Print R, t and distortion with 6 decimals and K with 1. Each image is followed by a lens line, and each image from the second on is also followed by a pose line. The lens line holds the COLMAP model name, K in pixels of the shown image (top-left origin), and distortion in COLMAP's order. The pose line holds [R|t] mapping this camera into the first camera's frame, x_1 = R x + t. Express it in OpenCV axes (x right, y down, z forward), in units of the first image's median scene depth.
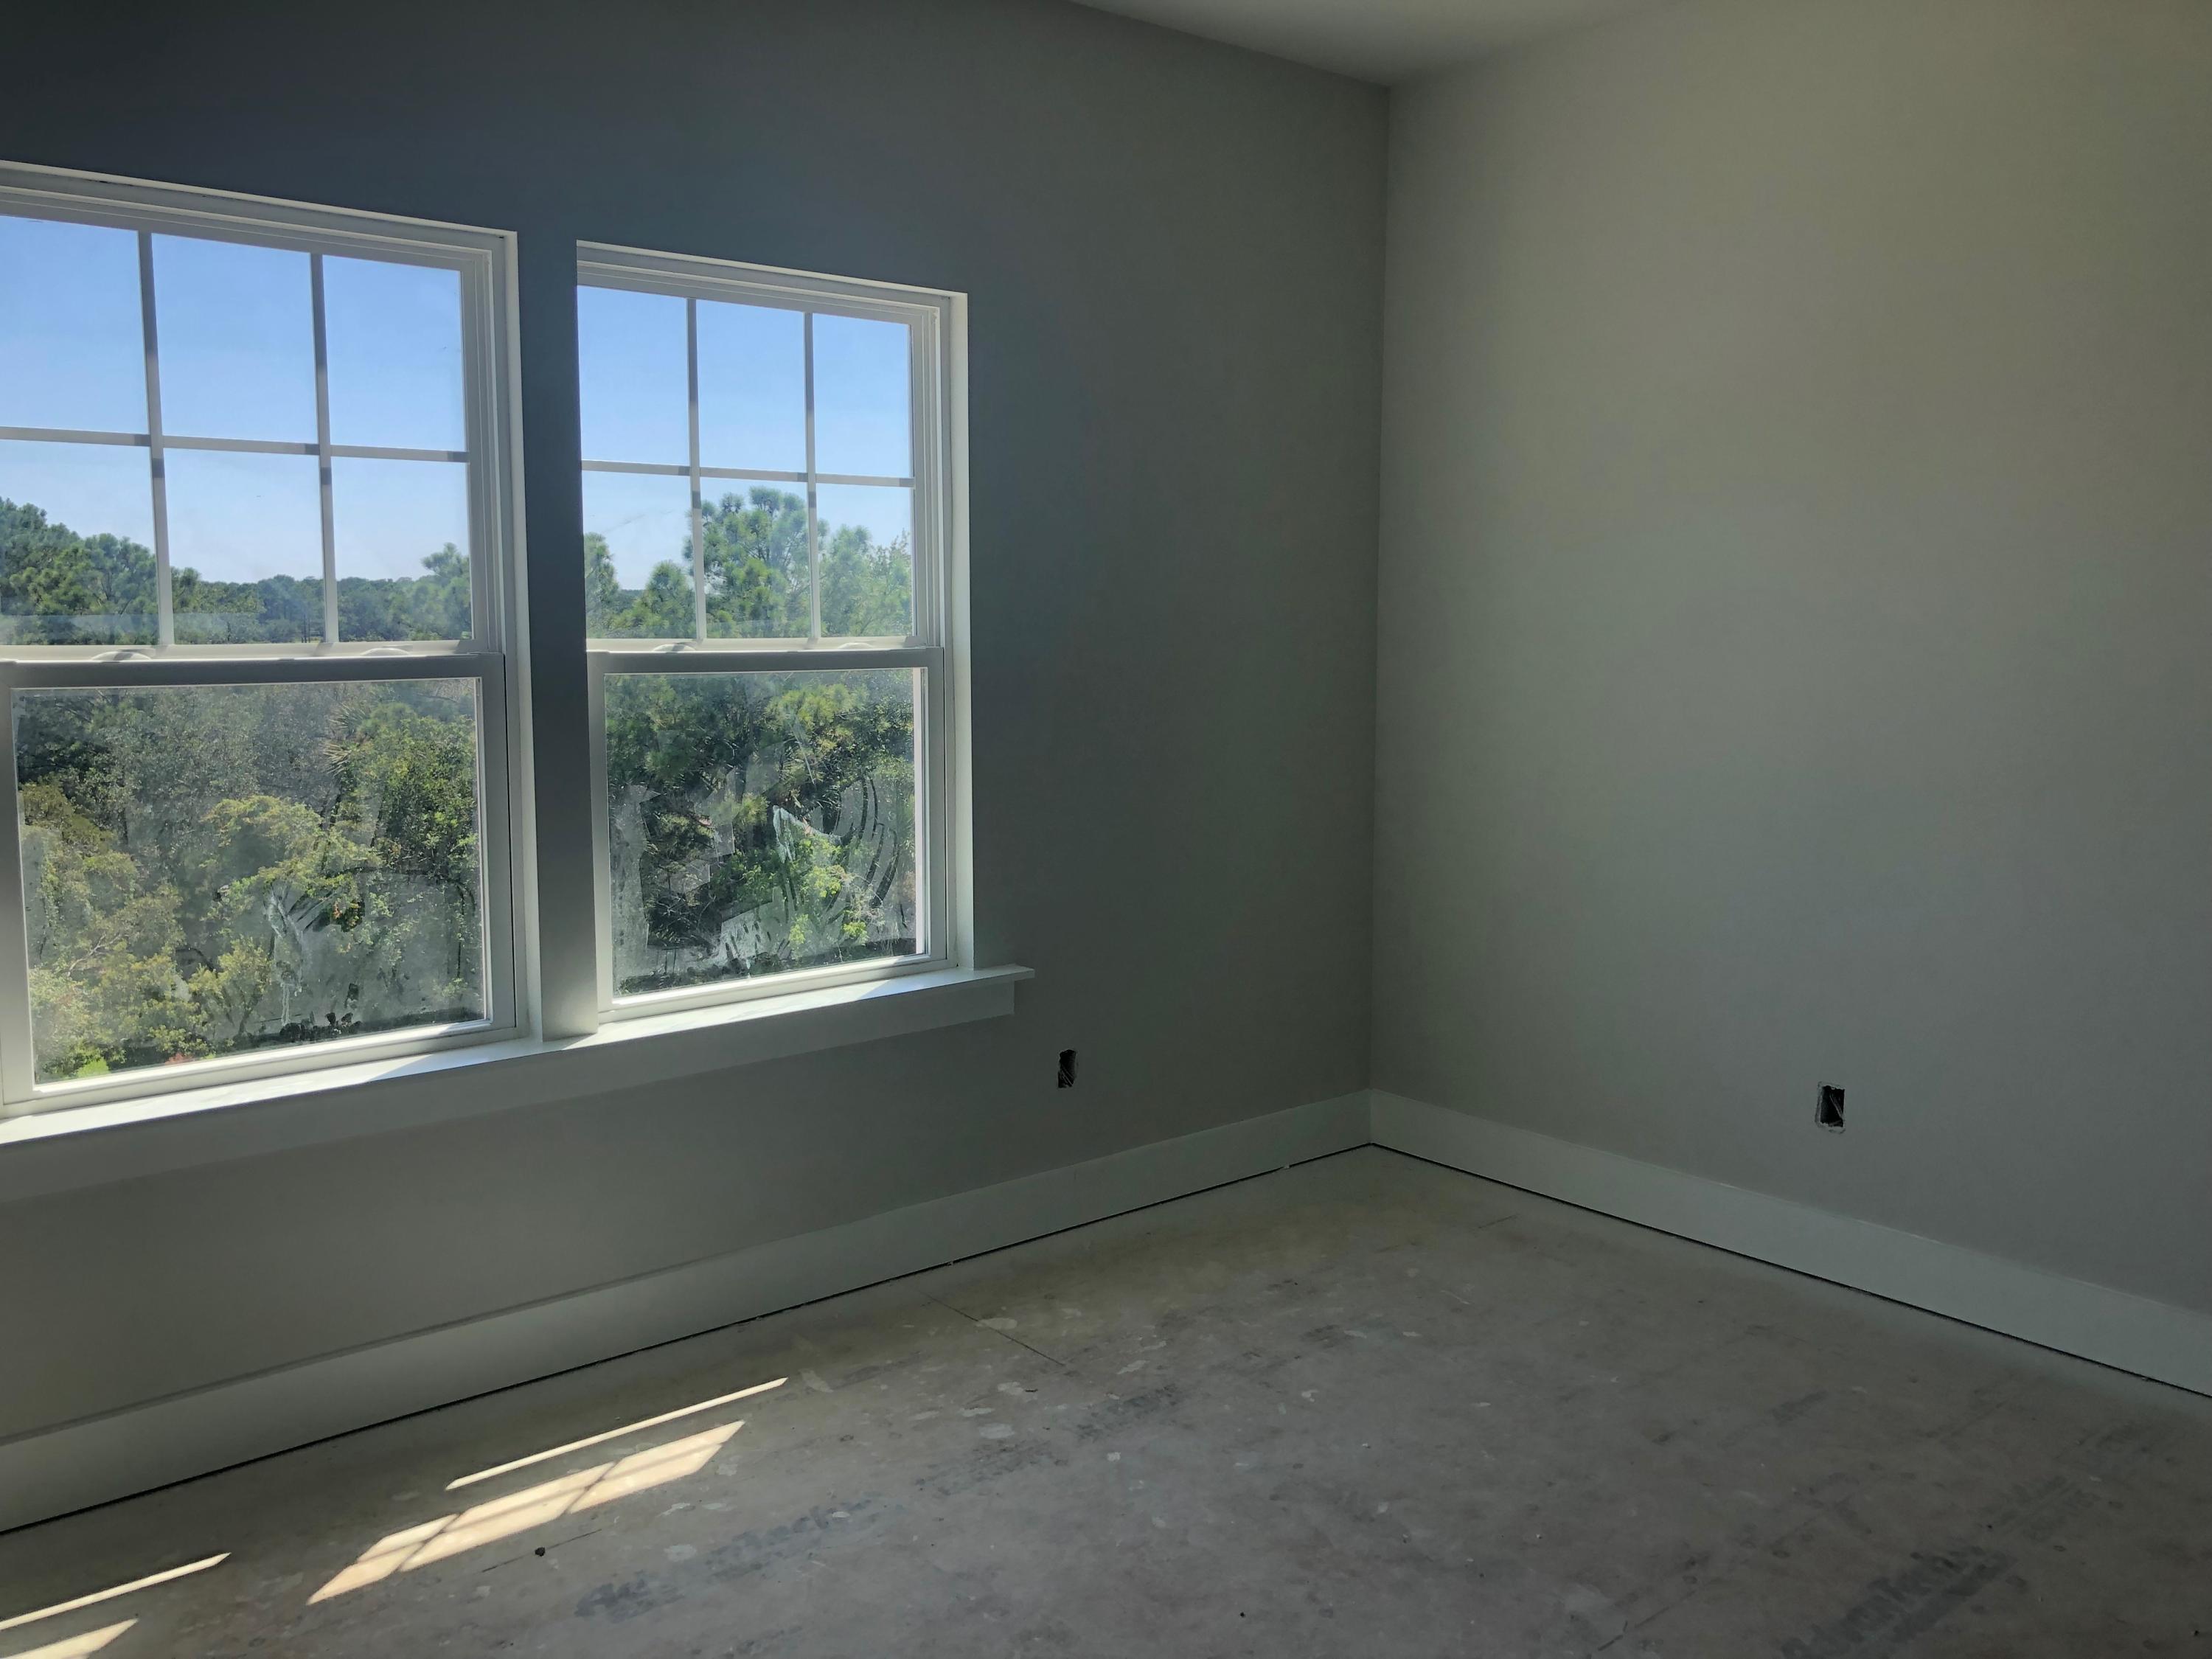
lens RADIAL K [[1855.1, 0, 1106.0], [0, 1855.1, 829.5], [0, 0, 1]] dist [-0.026207, -0.001329]
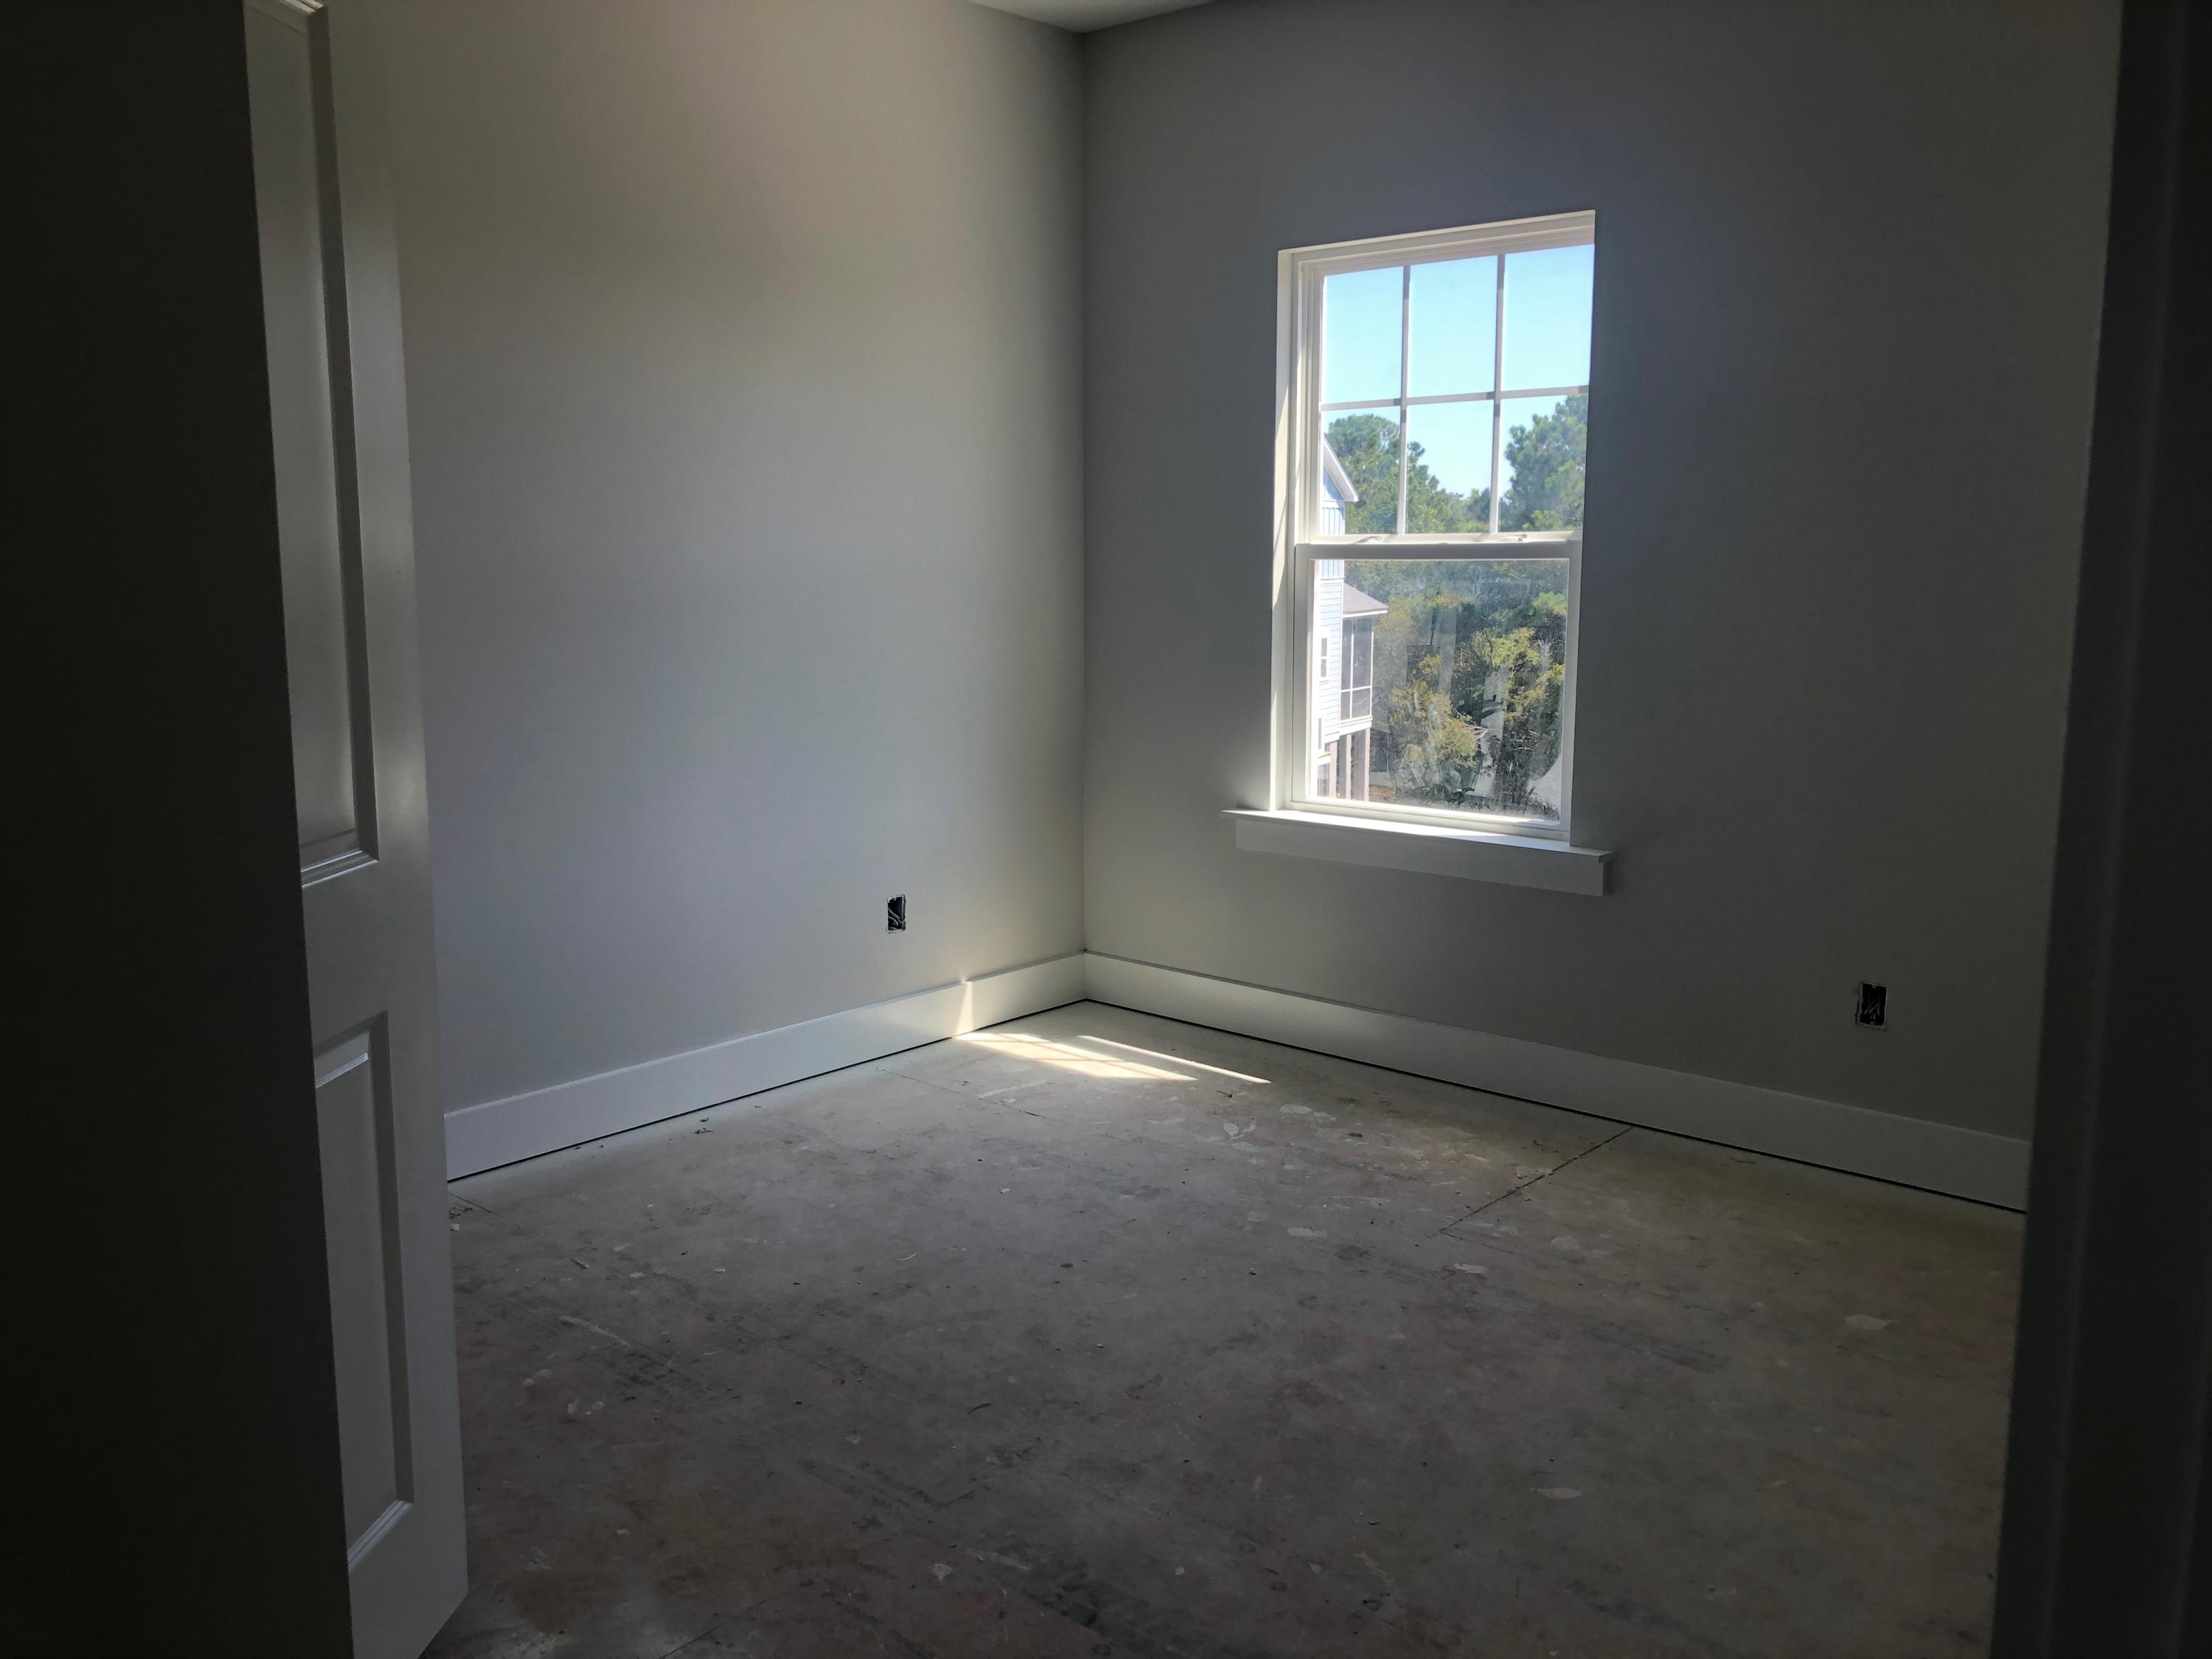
lens RADIAL K [[1855.1, 0, 1106.0], [0, 1855.1, 829.5], [0, 0, 1]] dist [-0.026207, -0.001329]
pose [[0.086897, 0.162079, -0.982944, 1.071538], [-0.108587, 0.982339, 0.152380, -0.074879], [0.990282, 0.093494, 0.102962, 0.692375]]
